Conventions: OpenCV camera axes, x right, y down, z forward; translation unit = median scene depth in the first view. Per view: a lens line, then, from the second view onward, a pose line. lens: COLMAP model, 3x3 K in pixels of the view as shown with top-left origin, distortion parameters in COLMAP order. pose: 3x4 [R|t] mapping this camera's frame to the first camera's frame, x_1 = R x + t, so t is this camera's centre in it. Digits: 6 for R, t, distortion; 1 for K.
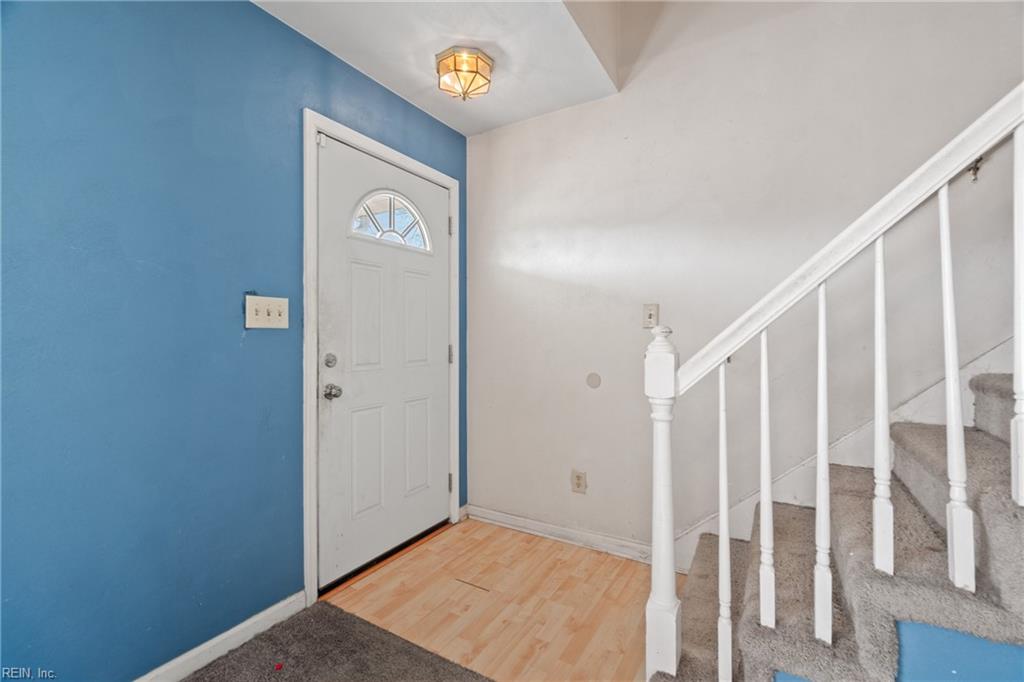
lens RADIAL K [[443.6, 0, 511.2], [0, 443.6, 337.1], [0, 0, 1]] dist [0.001819, -0.000275]
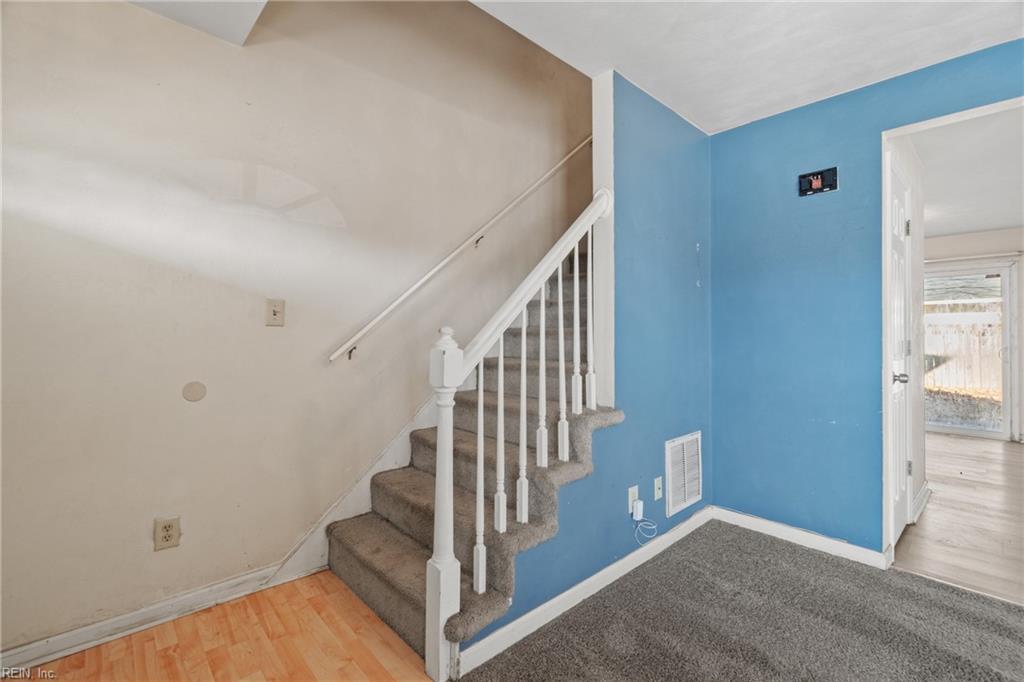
lens RADIAL K [[443.6, 0, 504.8], [0, 443.6, 334.1], [0, 0, 1]] dist [0.001819, -0.000275]
pose [[0.301279, 0.010472, 0.953479, -0.397331], [-0.004776, 0.999944, -0.009473, 0.002609], [-0.953524, -0.001699, 0.301312, 0.263221]]
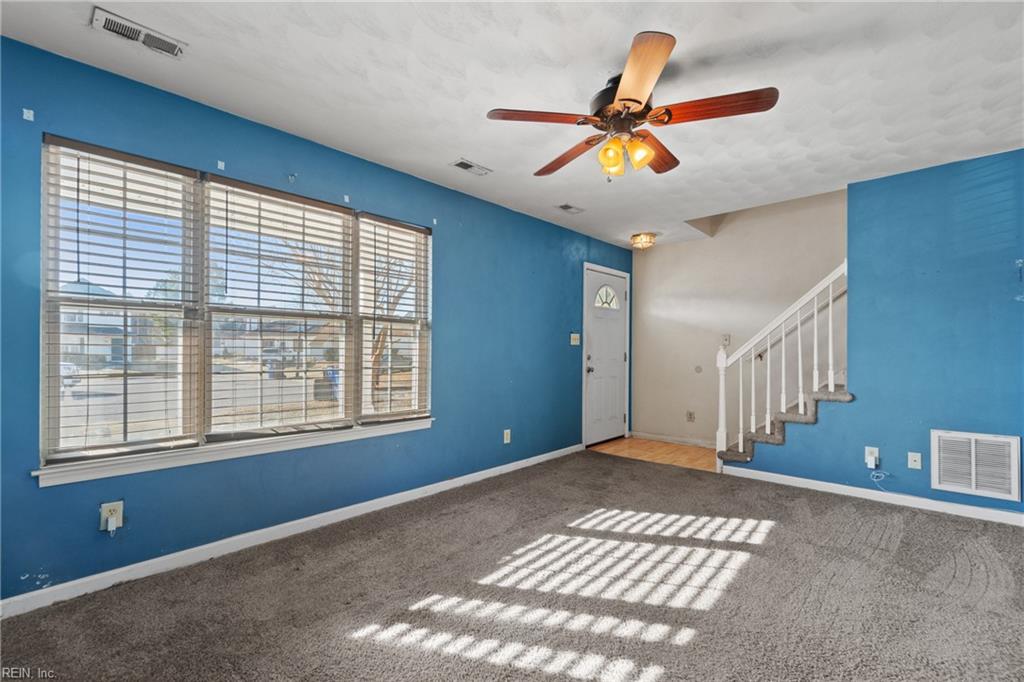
lens RADIAL K [[443.6, 0, 512.1], [0, 443.6, 347.8], [0, 0, 1]] dist [0.001819, -0.000275]
pose [[0.979453, 0.005907, -0.201585, -0.274036], [-0.006113, 0.999981, -0.000399, 0.000653], [0.201579, 0.001623, 0.979471, -1.329955]]
